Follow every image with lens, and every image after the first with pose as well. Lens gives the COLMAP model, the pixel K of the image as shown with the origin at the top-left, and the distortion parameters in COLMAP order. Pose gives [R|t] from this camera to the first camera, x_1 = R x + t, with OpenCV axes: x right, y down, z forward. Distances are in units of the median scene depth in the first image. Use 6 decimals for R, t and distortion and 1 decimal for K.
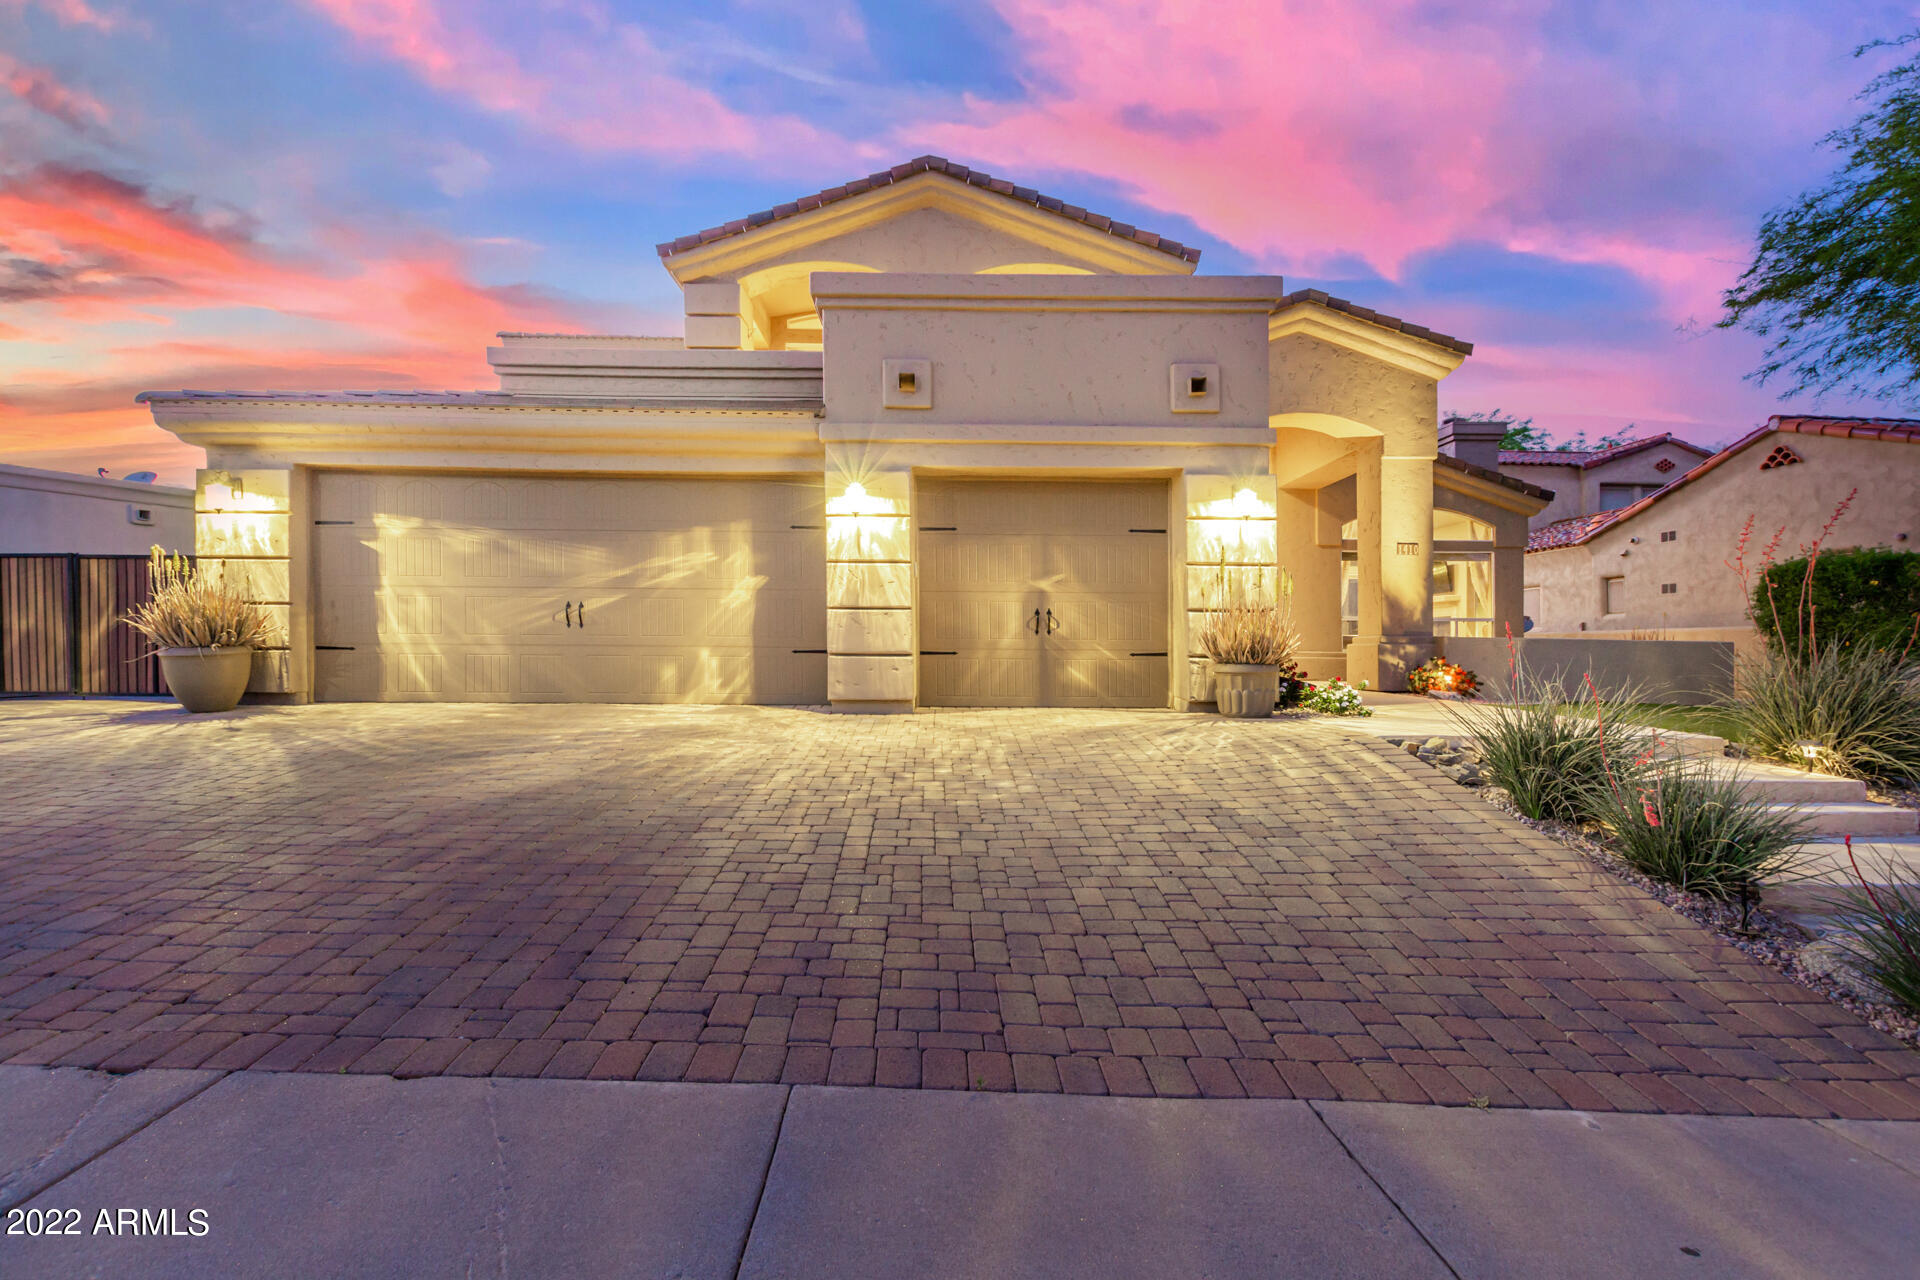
lens RADIAL K [[869.5, 0, 964.5], [0, 869.5, 641.0], [0, 0, 1]] dist [0.016075, 0.001230]
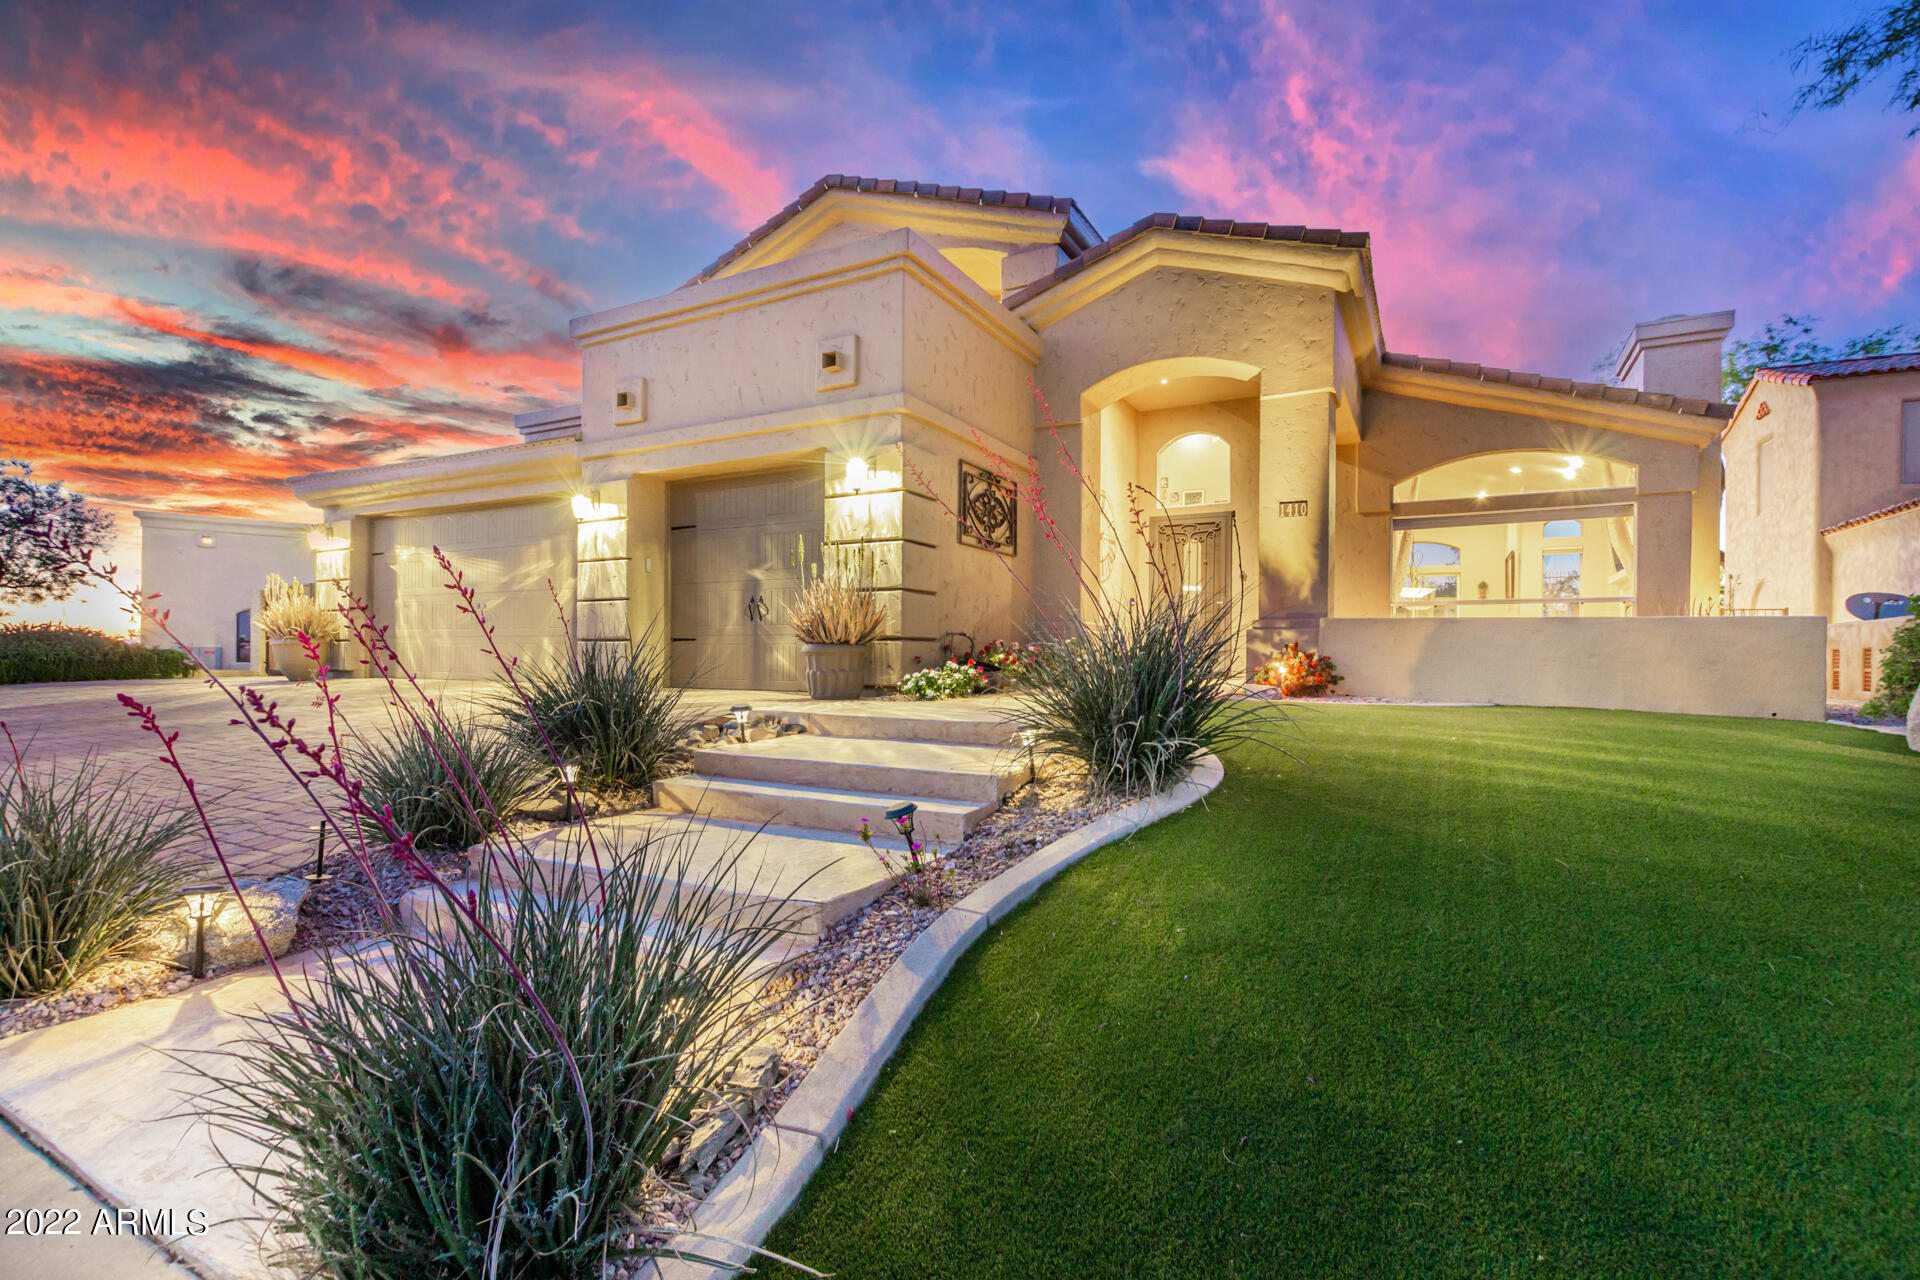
lens RADIAL K [[869.5, 0, 961.0], [0, 869.5, 649.0], [0, 0, 1]] dist [0.016075, 0.001230]
pose [[0.870244, -0.005906, -0.492586, 0.821956], [0.001677, 0.999958, -0.009026, 0.036273], [0.492618, 0.007029, 0.870217, 0.214289]]
